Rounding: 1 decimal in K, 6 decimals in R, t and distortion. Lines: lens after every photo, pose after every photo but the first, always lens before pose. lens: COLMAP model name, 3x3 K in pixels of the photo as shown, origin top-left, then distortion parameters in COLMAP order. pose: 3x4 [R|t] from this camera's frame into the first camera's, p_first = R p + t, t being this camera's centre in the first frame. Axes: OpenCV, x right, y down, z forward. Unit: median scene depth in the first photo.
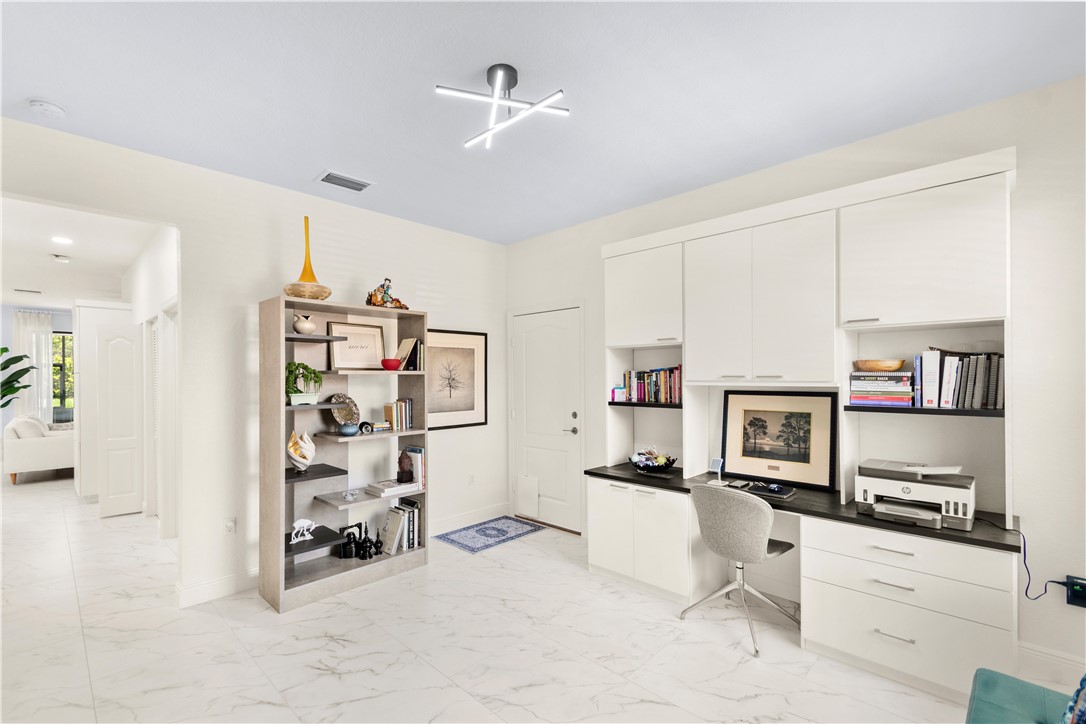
lens RADIAL K [[469.9, 0, 519.6], [0, 469.9, 377.5], [0, 0, 1]] dist [0.007534, -0.000024]
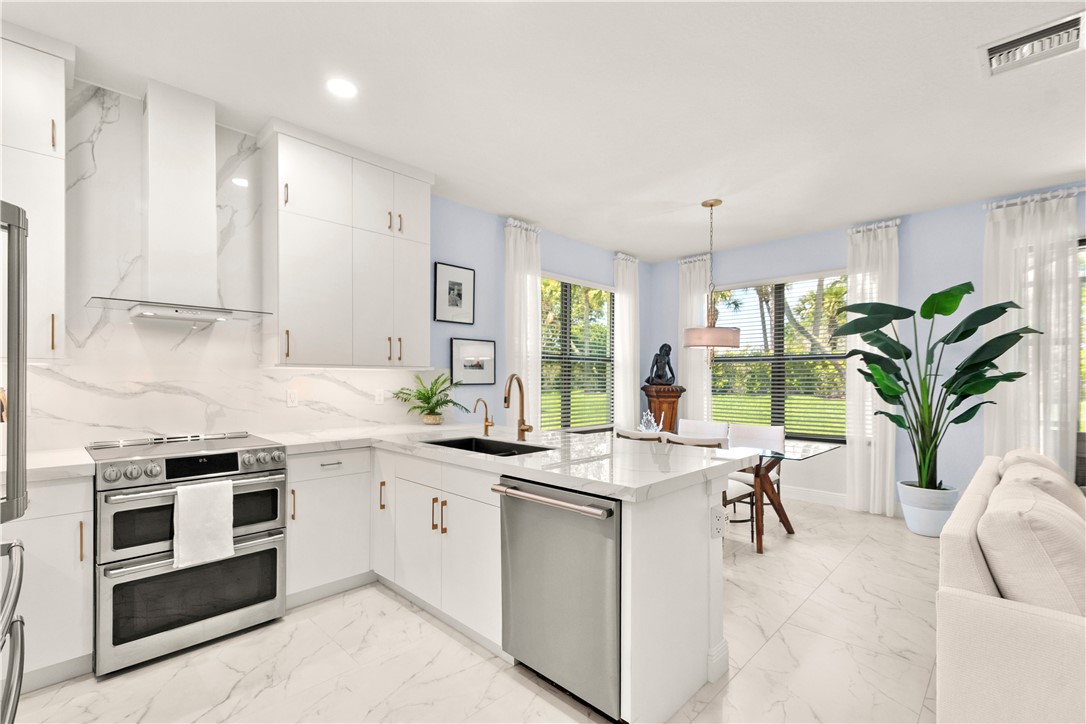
lens RADIAL K [[483.9, 0, 524.6], [0, 483.9, 380.4], [0, 0, 1]] dist [-0.002956, -0.000997]
pose [[-0.011920, 0.008791, -0.999890, -0.287418], [-0.008659, 0.999923, 0.008894, 0.010399], [0.999891, 0.008765, -0.011843, 0.270700]]
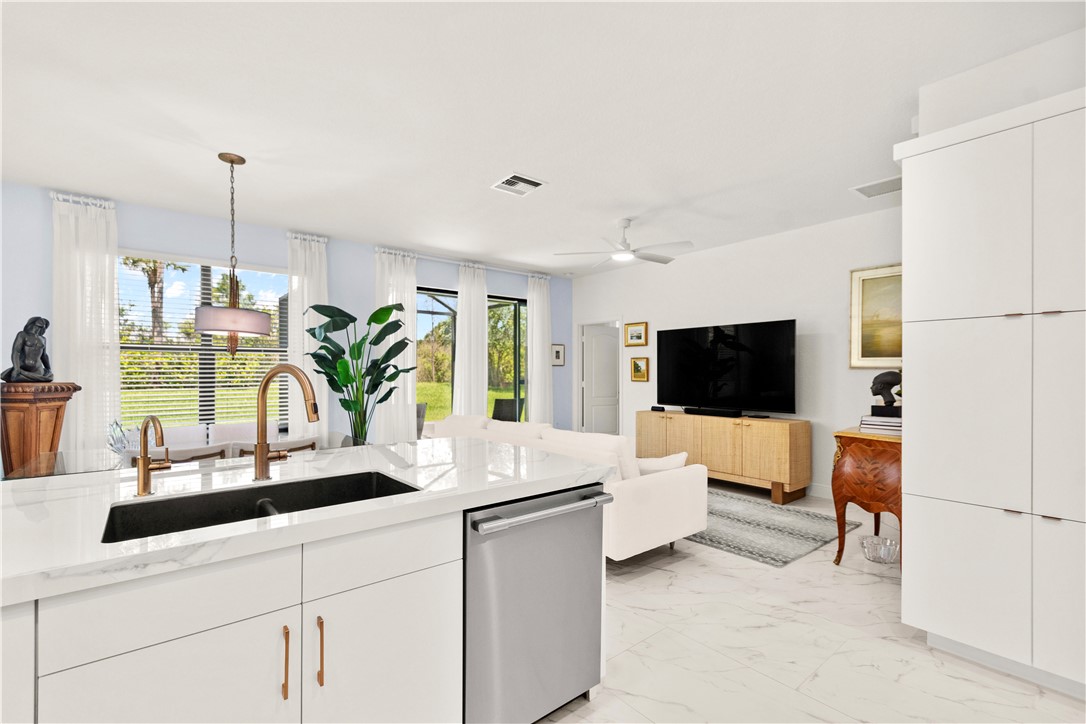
lens RADIAL K [[469.9, 0, 519.6], [0, 469.9, 377.5], [0, 0, 1]] dist [0.007534, -0.000024]
pose [[0.991108, 0.003894, -0.133001, -0.377664], [-0.003219, 0.999981, 0.005287, 0.012011], [0.133019, -0.004811, 0.991102, 0.190175]]
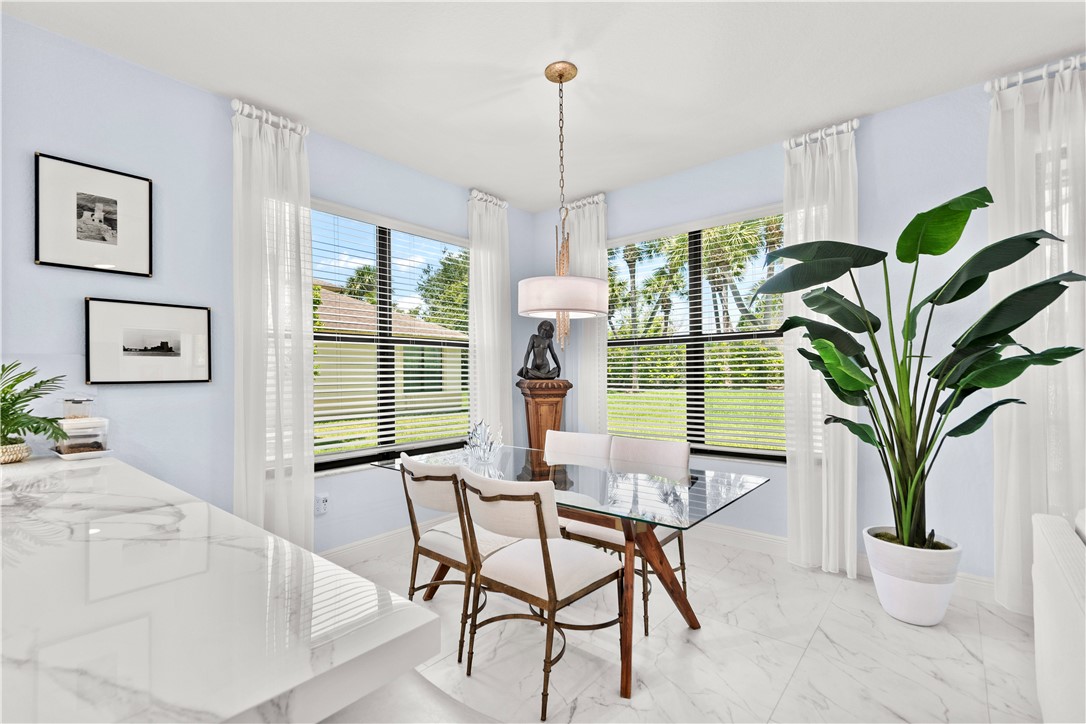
lens RADIAL K [[481.7, 0, 535.4], [0, 481.7, 372.5], [0, 0, 1]] dist [0.001929, -0.000508]
pose [[0.071585, 0.001448, -0.997433, -0.380844], [0.004068, 0.999990, 0.001744, 0.011995], [0.997426, -0.004182, 0.071579, 0.337167]]
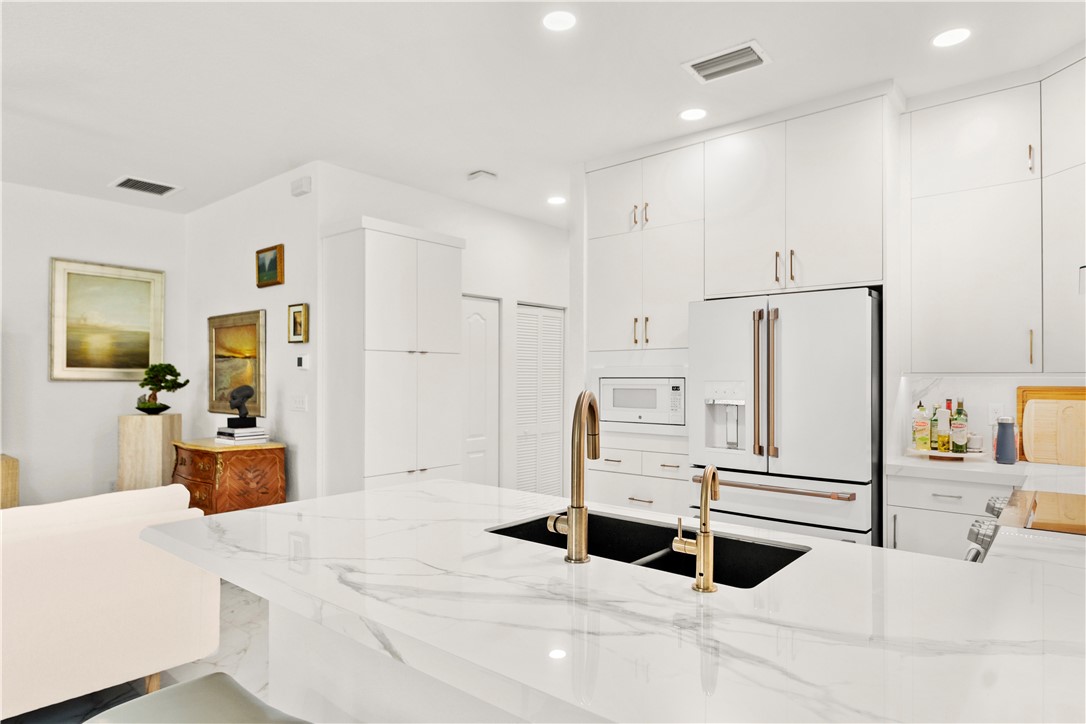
lens RADIAL K [[634.0, 0, 530.3], [0, 634.0, 368.3], [0, 0, 1]] dist [0.001155, 0.000394]
pose [[-0.070273, 0.018027, 0.997365, -0.516616], [0.003725, 0.999834, -0.017810, 0.008352], [-0.997521, 0.002464, -0.070328, 0.278506]]
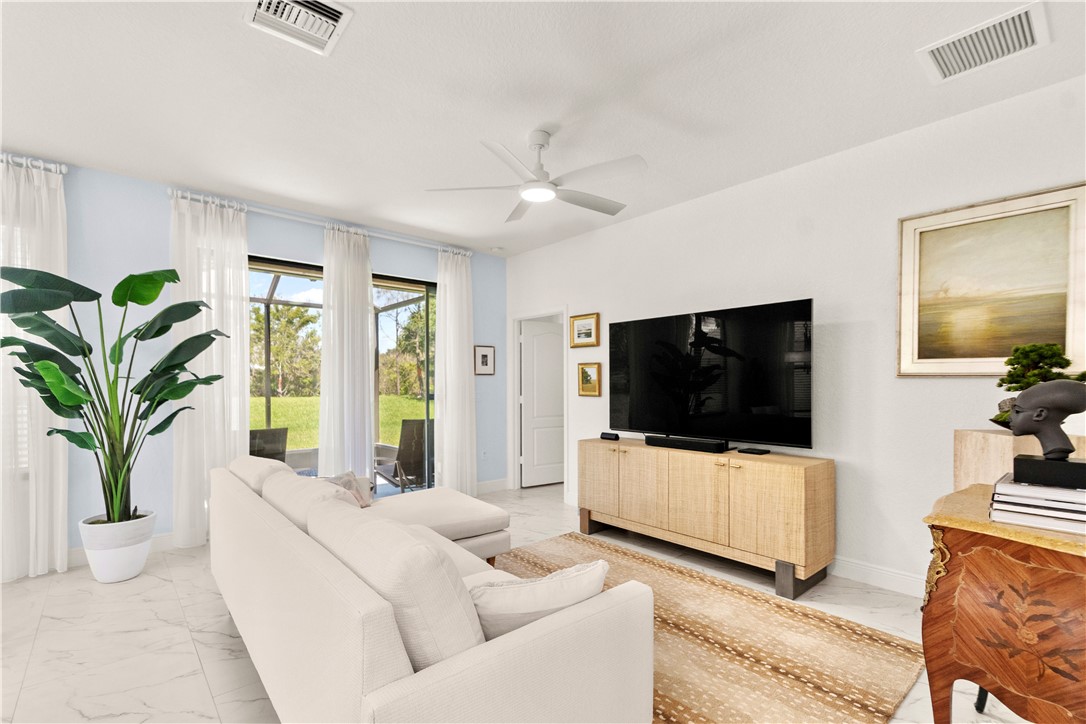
lens RADIAL K [[492.0, 0, 523.6], [0, 492.0, 390.3], [0, 0, 1]] dist [0.004466, -0.000591]
pose [[0.995920, 0.001815, -0.090218, -0.346096], [-0.001080, 0.999966, 0.008196, 0.011237], [0.090230, -0.008065, 0.995888, 0.287327]]
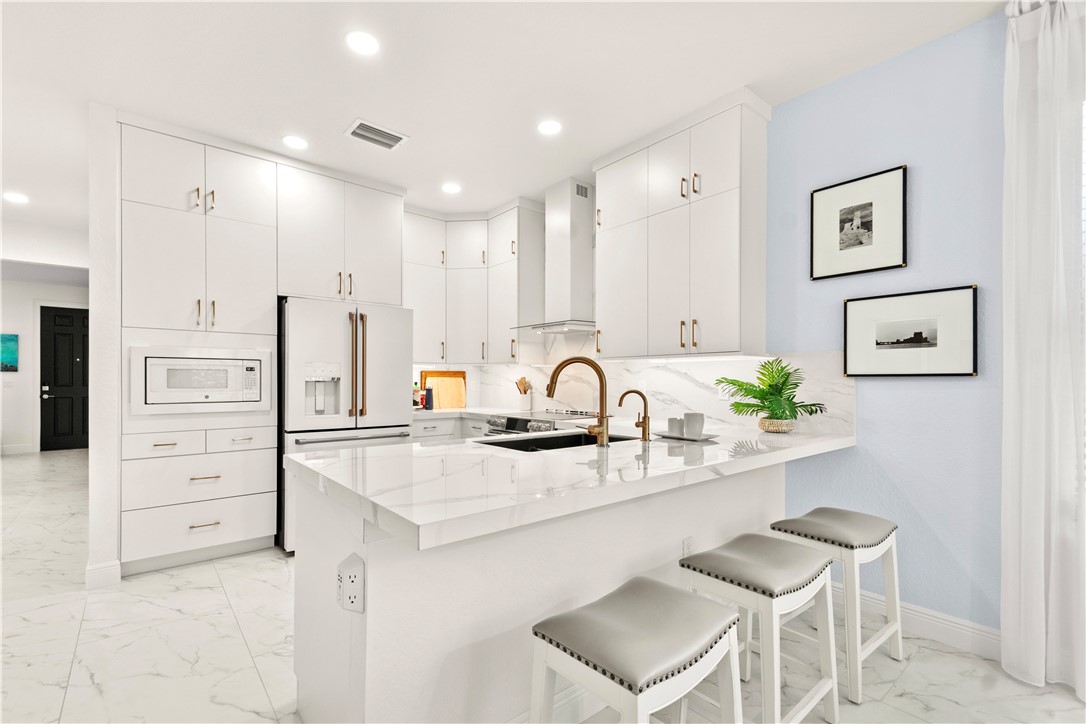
lens RADIAL K [[469.9, 0, 519.6], [0, 469.9, 377.5], [0, 0, 1]] dist [0.007534, -0.000024]
pose [[-0.993462, 0.002441, 0.114137, -0.432361], [0.002165, 0.999994, -0.002537, 0.015059], [-0.114142, -0.002273, -0.993462, 0.376627]]
